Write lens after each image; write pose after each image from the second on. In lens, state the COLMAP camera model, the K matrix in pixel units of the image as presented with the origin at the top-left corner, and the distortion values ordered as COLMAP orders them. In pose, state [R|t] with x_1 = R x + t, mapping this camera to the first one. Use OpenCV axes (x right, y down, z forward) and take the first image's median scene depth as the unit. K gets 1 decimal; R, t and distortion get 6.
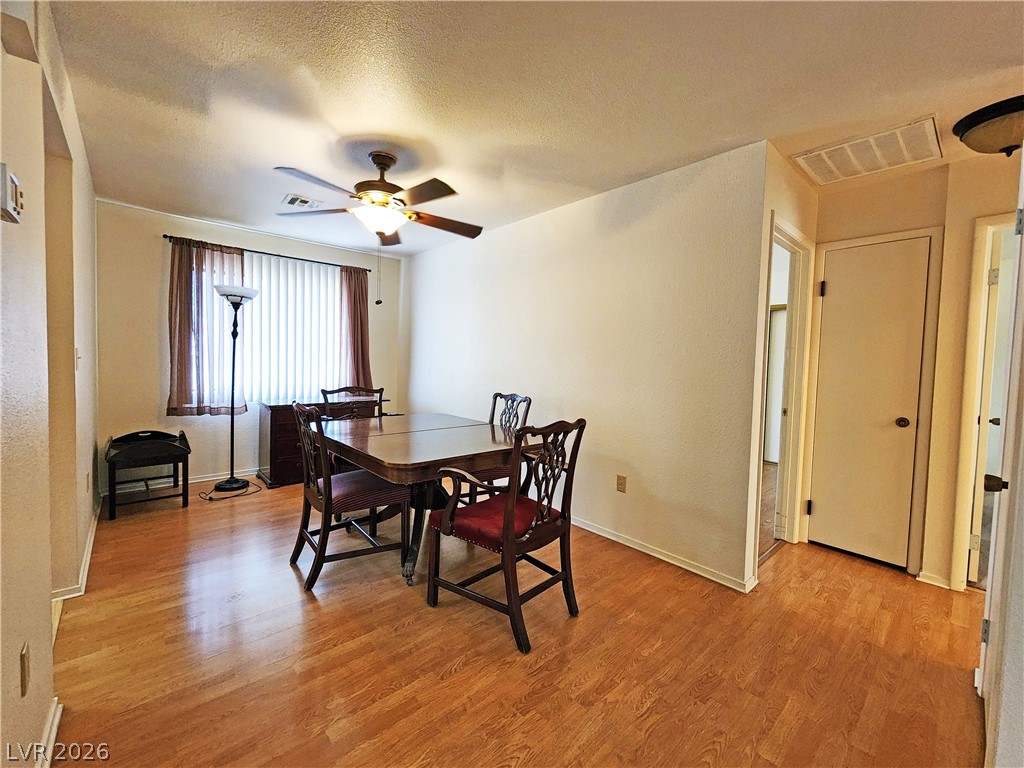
lens RADIAL K [[430.8, 0, 510.8], [0, 430.8, 378.7], [0, 0, 1]] dist [-0.001532, 0.001039]
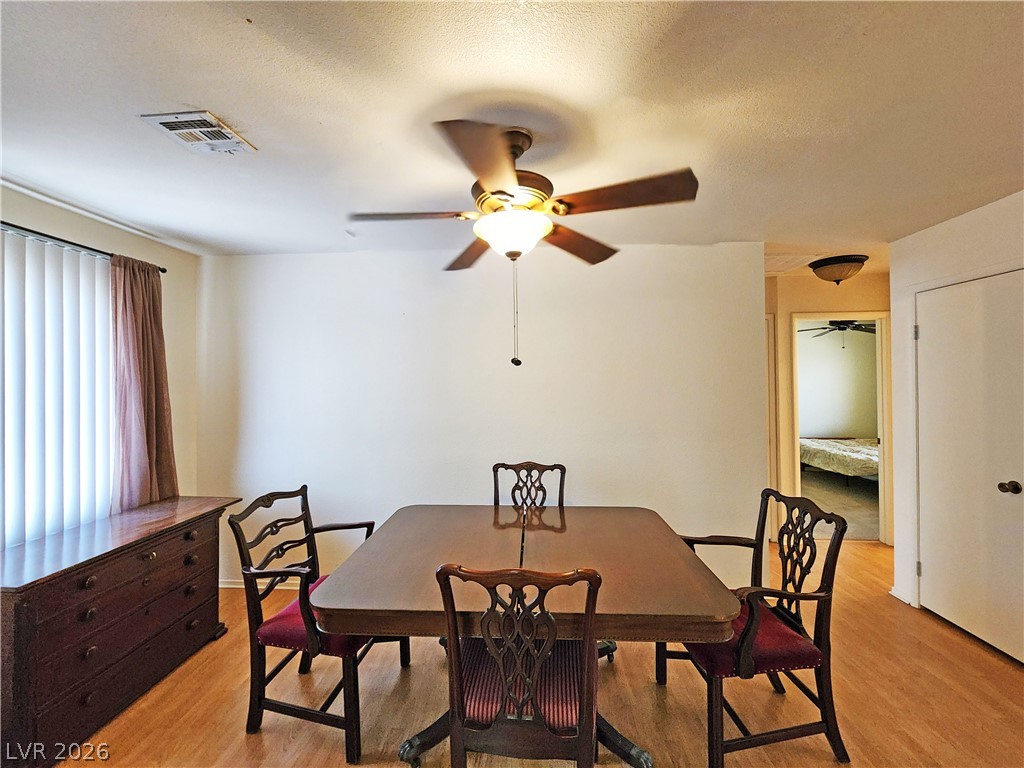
lens RADIAL K [[430.8, 0, 492.4], [0, 430.8, 377.5], [0, 0, 1]] dist [-0.001532, 0.001039]
pose [[0.695994, -0.029909, 0.717424, -0.598542], [0.059961, 0.998063, -0.016561, -0.111519], [-0.715539, 0.054544, 0.696440, 0.451088]]
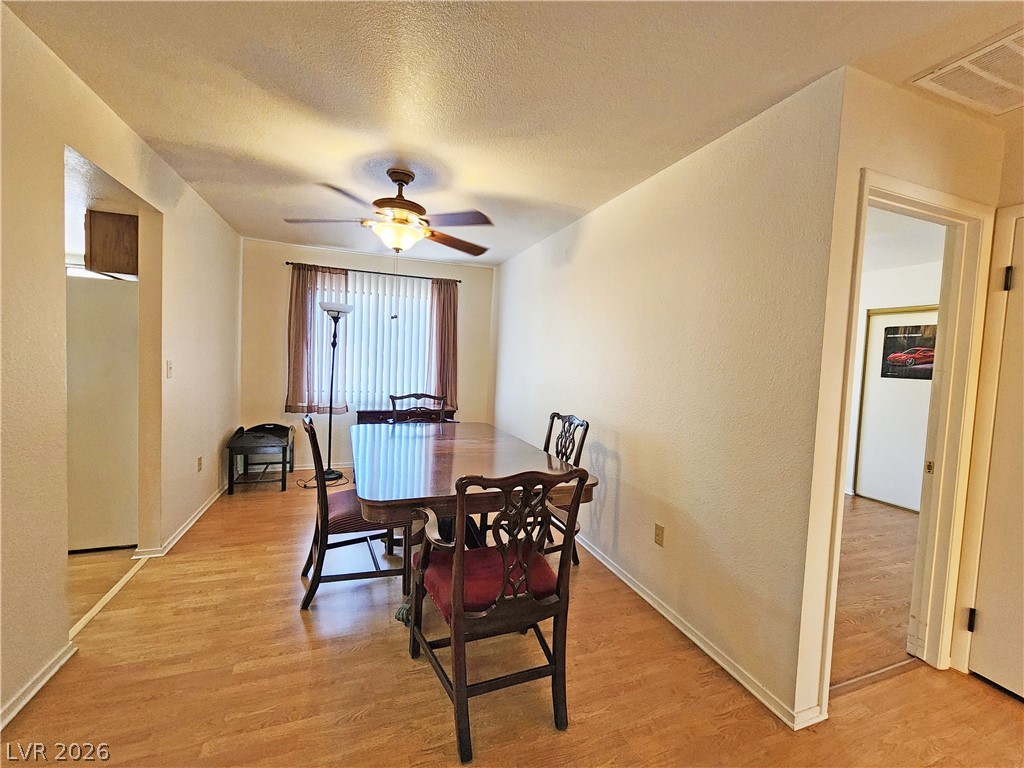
lens RADIAL K [[430.8, 0, 508.9], [0, 430.8, 378.3], [0, 0, 1]] dist [-0.001532, 0.001039]
pose [[0.927218, 0.032043, -0.373149, 0.241914], [-0.034152, 0.999416, 0.000959, -0.032789], [0.372962, 0.011855, 0.927771, 0.122359]]
